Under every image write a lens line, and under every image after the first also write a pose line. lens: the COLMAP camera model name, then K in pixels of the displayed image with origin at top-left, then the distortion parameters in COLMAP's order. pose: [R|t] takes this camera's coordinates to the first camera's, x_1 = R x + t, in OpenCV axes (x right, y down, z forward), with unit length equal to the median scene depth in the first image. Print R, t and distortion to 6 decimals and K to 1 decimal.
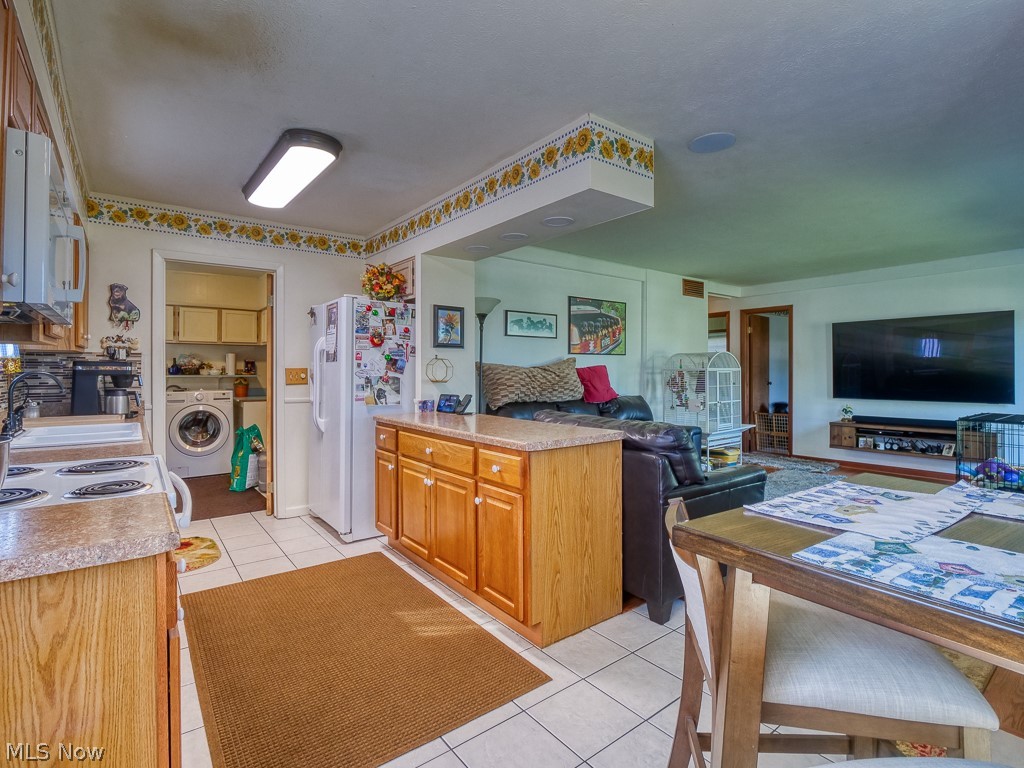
lens RADIAL K [[497.9, 0, 508.7], [0, 497.9, 374.9], [0, 0, 1]] dist [-0.011637, -0.000277]
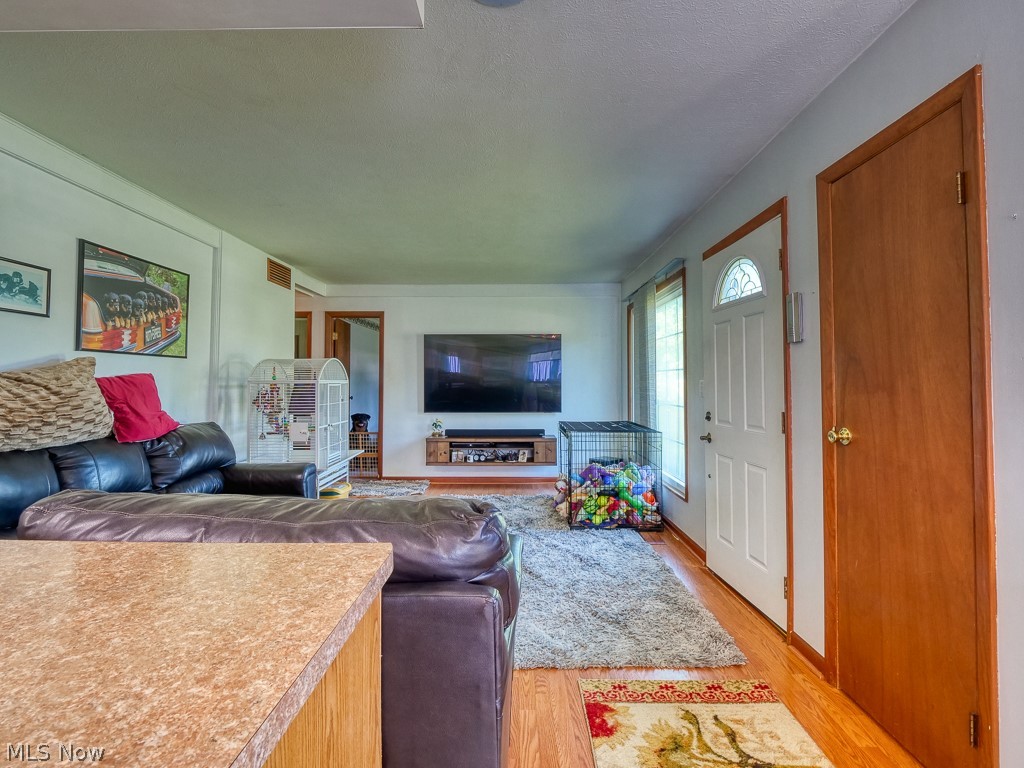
lens RADIAL K [[497.9, 0, 510.0], [0, 497.9, 373.2], [0, 0, 1]] dist [-0.011637, -0.000277]
pose [[0.611122, 0.019635, 0.791293, -0.008535], [0.002723, 0.999634, -0.026908, -0.003072], [-0.791532, 0.018599, 0.610845, 0.312096]]
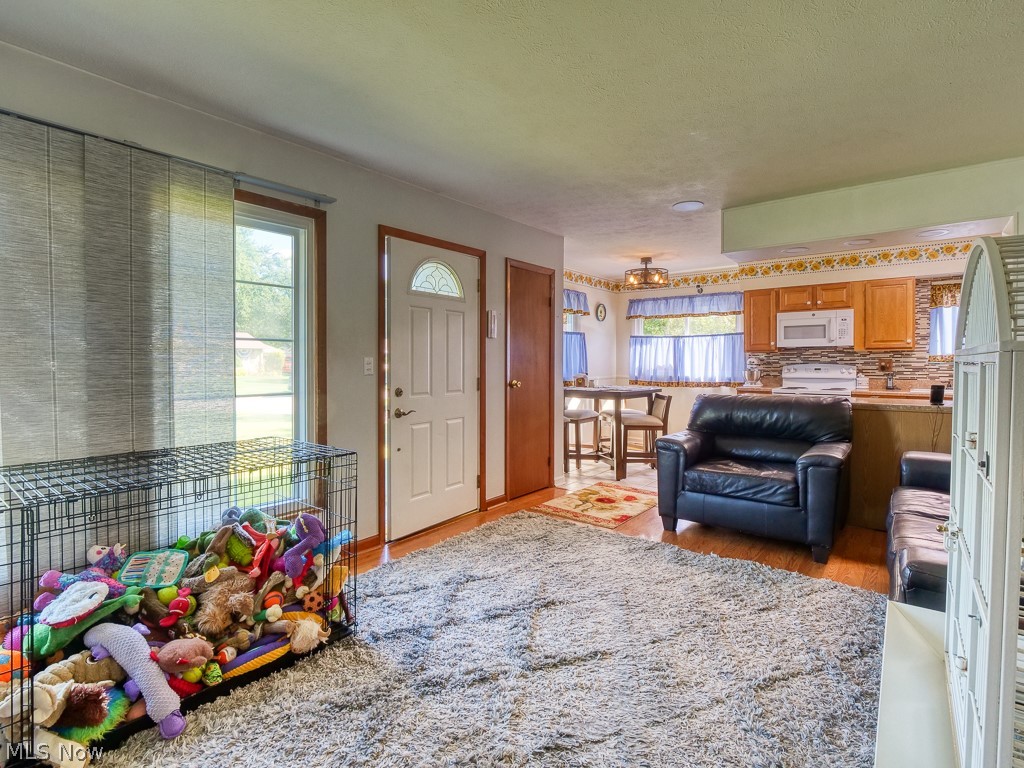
lens RADIAL K [[497.9, 0, 505.2], [0, 497.9, 376.0], [0, 0, 1]] dist [-0.011637, -0.000277]
pose [[-0.971965, 0.008592, -0.234970, 0.616097], [0.000007, 0.999333, 0.036513, -0.009403], [0.235127, 0.035488, -0.971317, 1.105570]]
